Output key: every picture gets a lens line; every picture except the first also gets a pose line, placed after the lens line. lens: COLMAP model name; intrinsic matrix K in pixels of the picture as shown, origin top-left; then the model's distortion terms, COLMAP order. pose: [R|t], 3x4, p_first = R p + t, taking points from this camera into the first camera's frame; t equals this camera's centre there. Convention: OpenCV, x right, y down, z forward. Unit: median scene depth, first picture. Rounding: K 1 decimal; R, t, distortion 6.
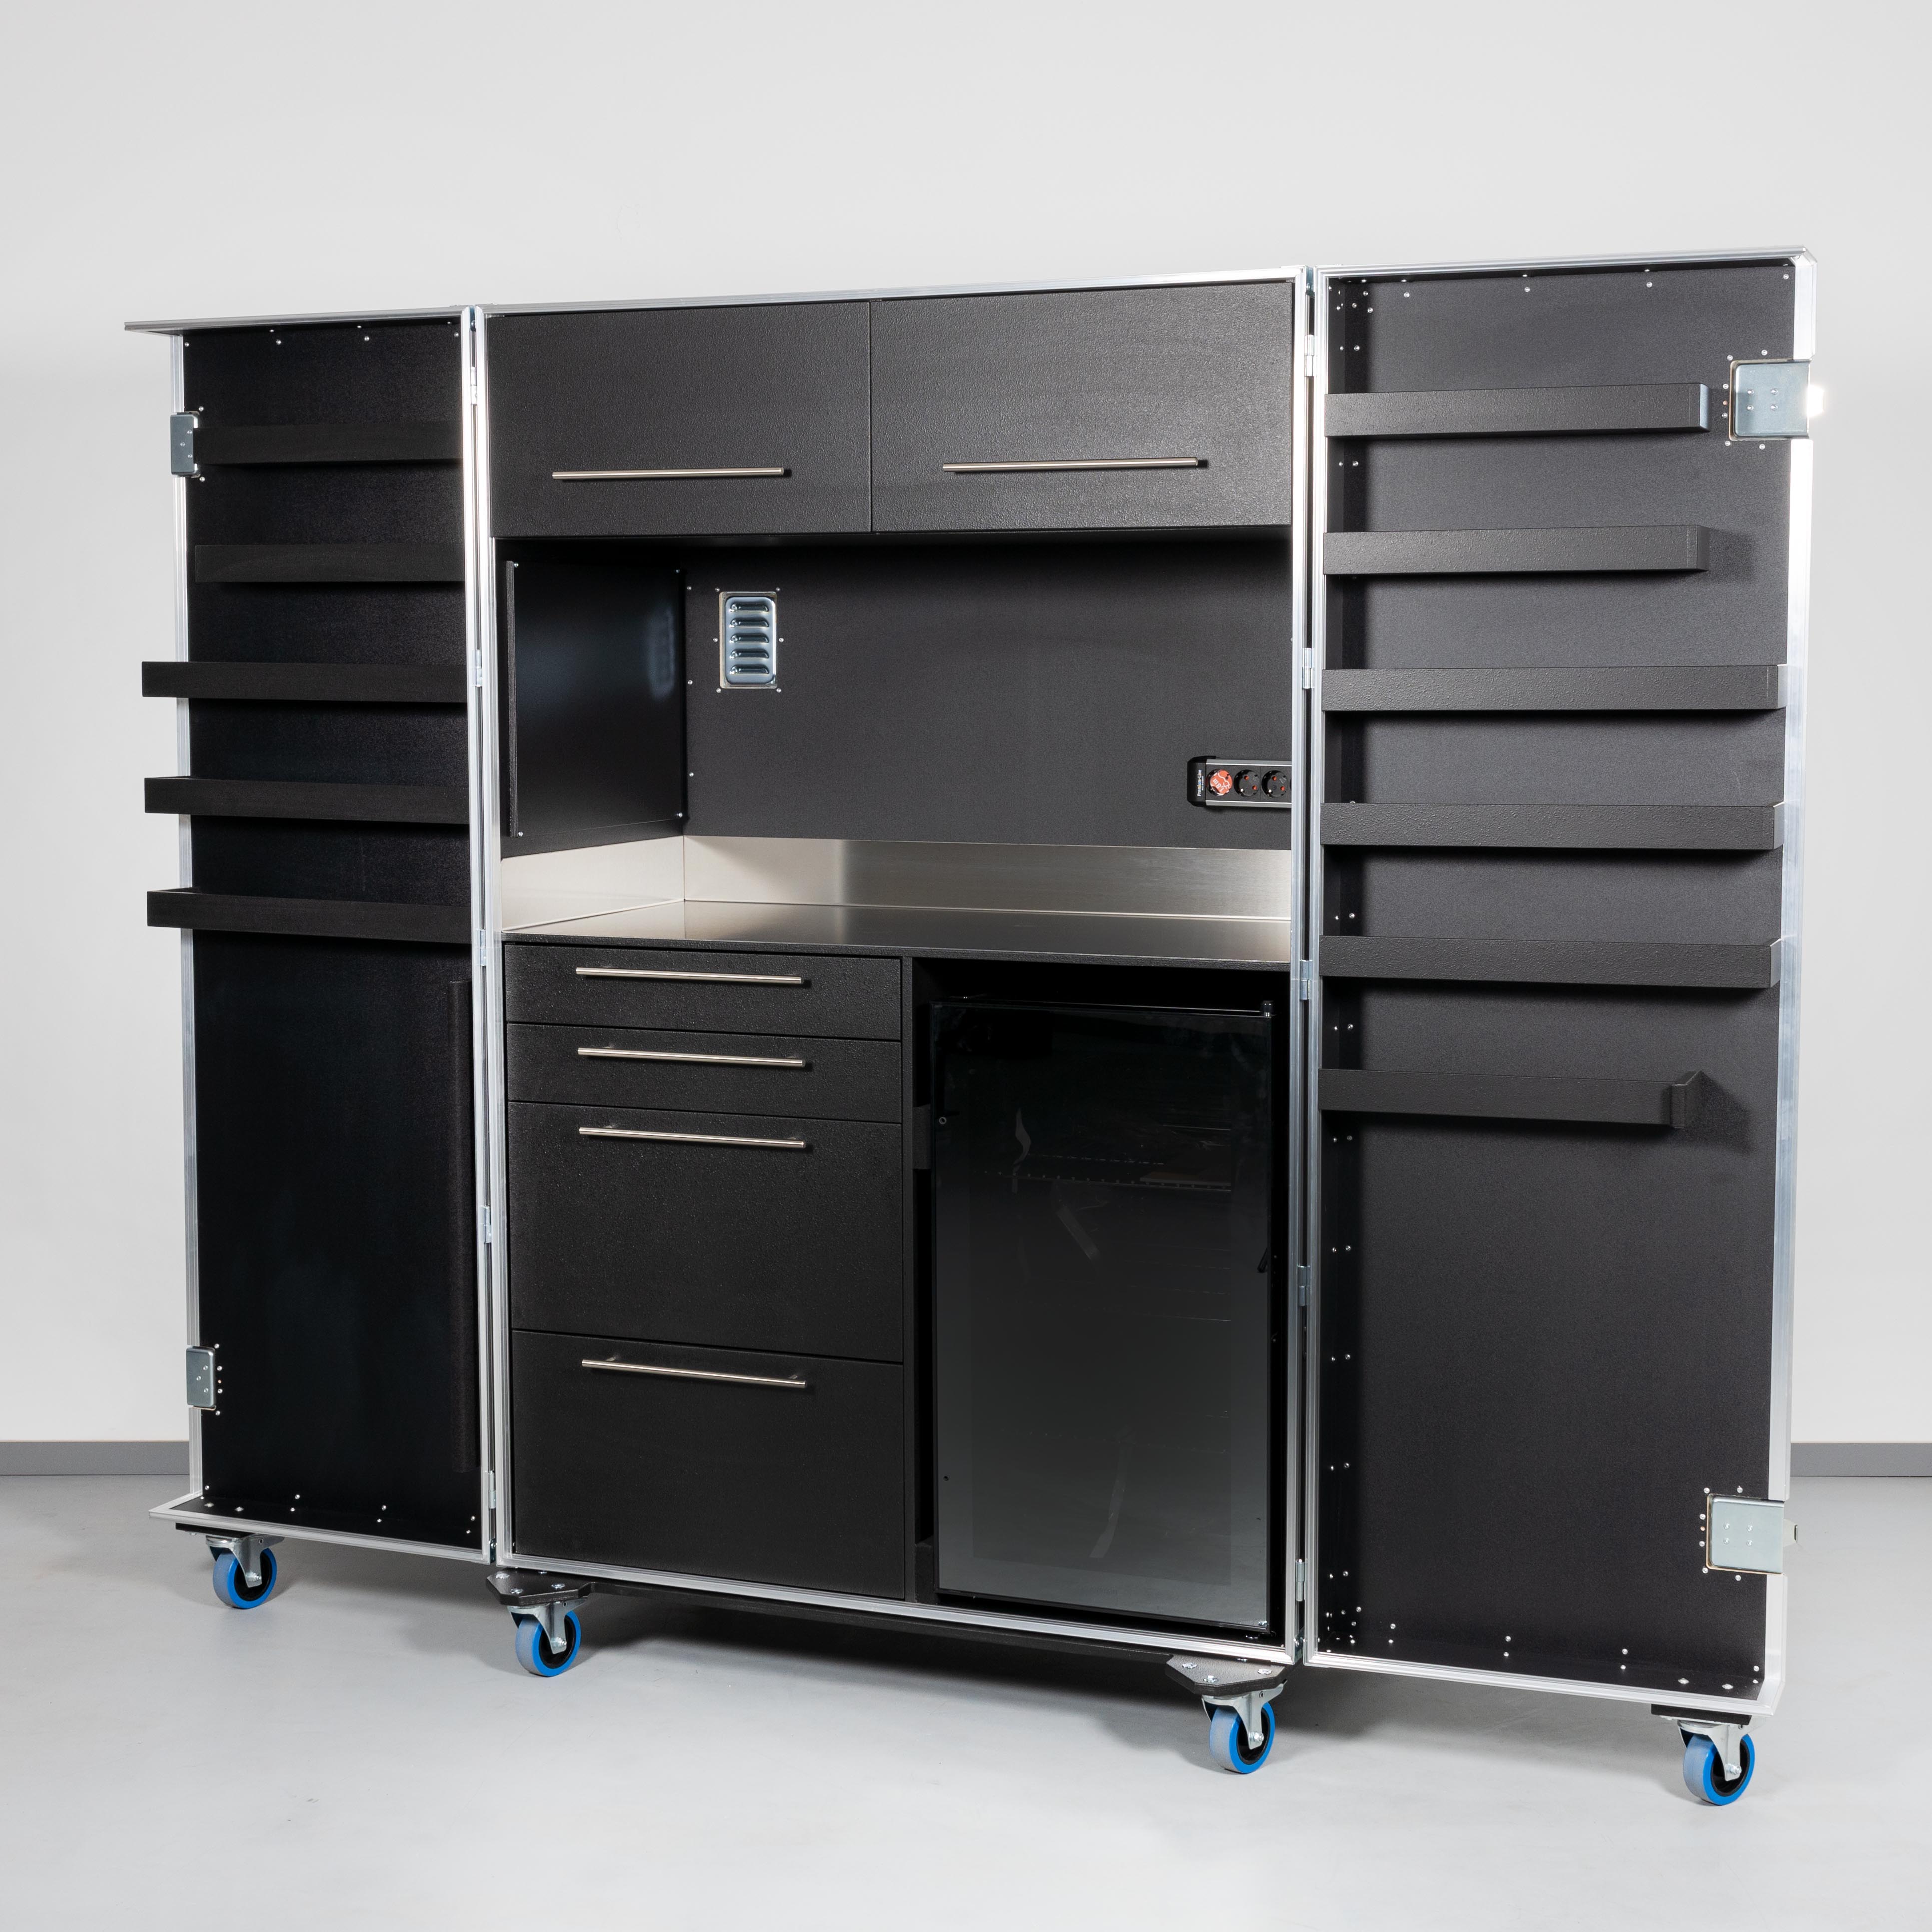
lens RADIAL K [[3142.8, 0, 966.0], [0, 3142.8, 966.0], [0, 0, 1]] dist [0.000297, 0.005047]
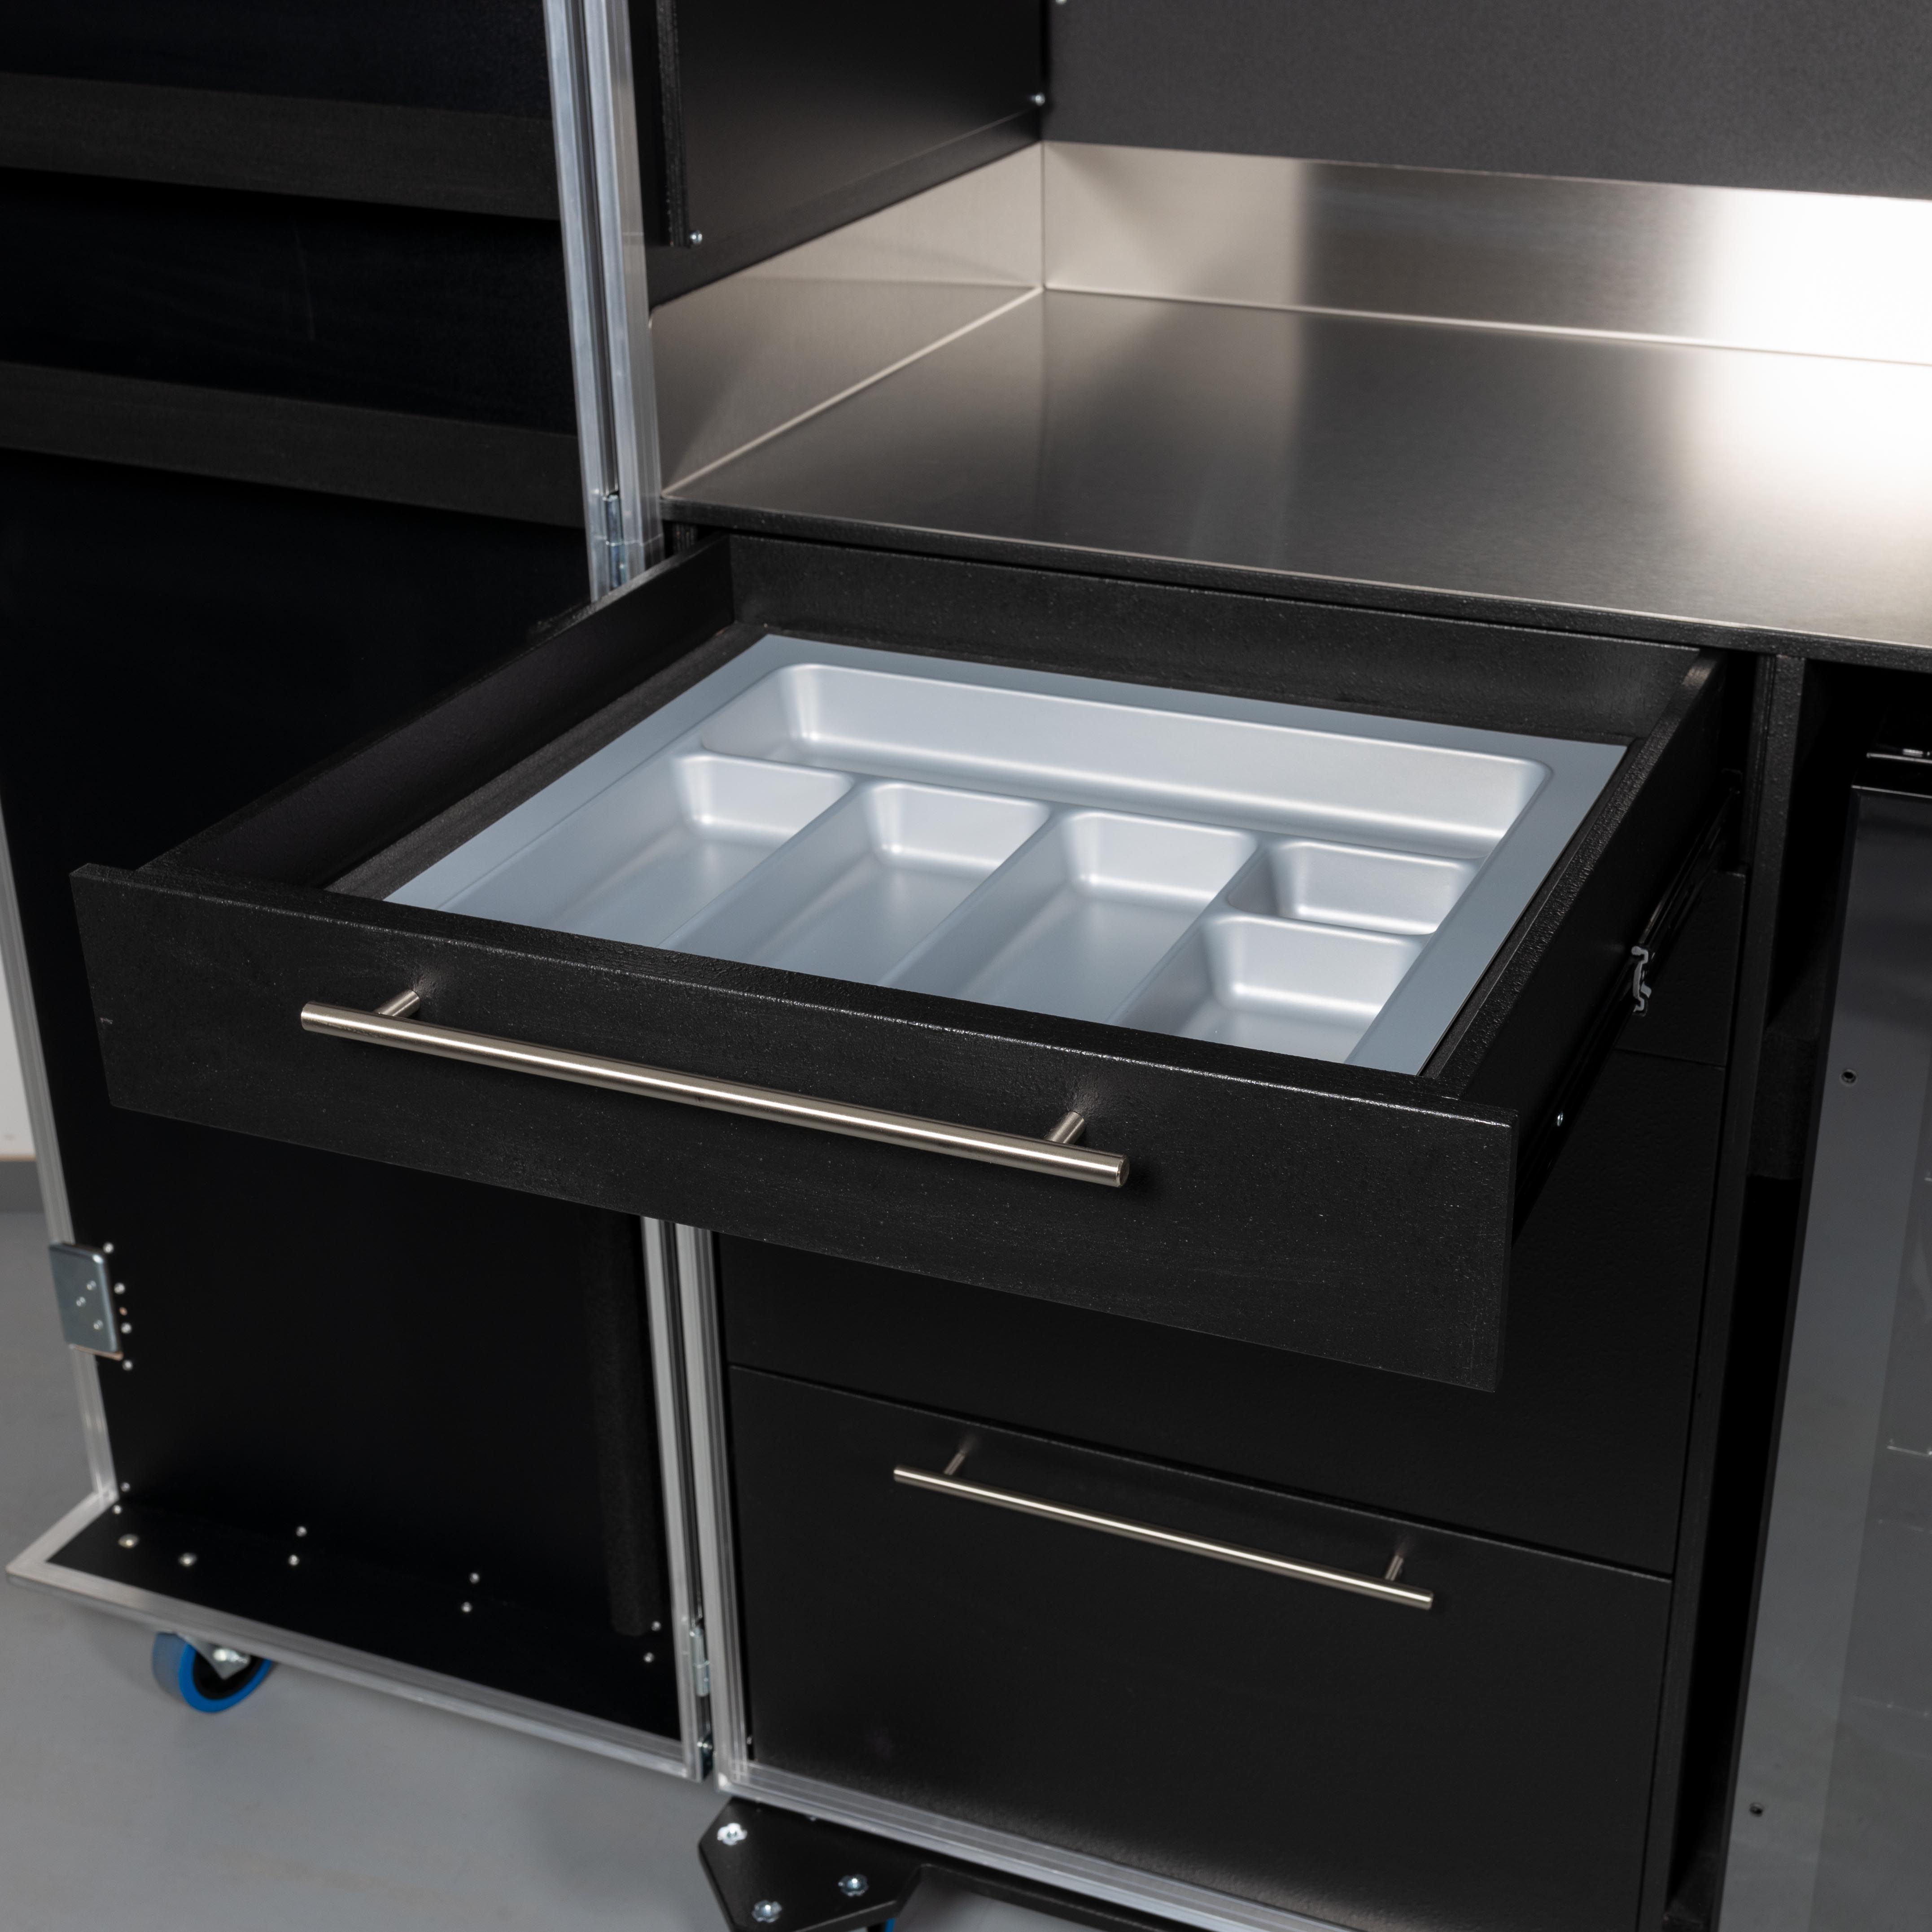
lens RADIAL K [[2888.0, 0, 1173.0], [0, 2888.0, 965.2], [0, 0, 1]] dist [0.009460, 0.067066]
pose [[0.999435, -0.004306, 0.033326, -0.088208], [-0.006935, 0.943975, 0.329944, -0.069745], [-0.032880, -0.329989, 0.943412, 0.585175]]
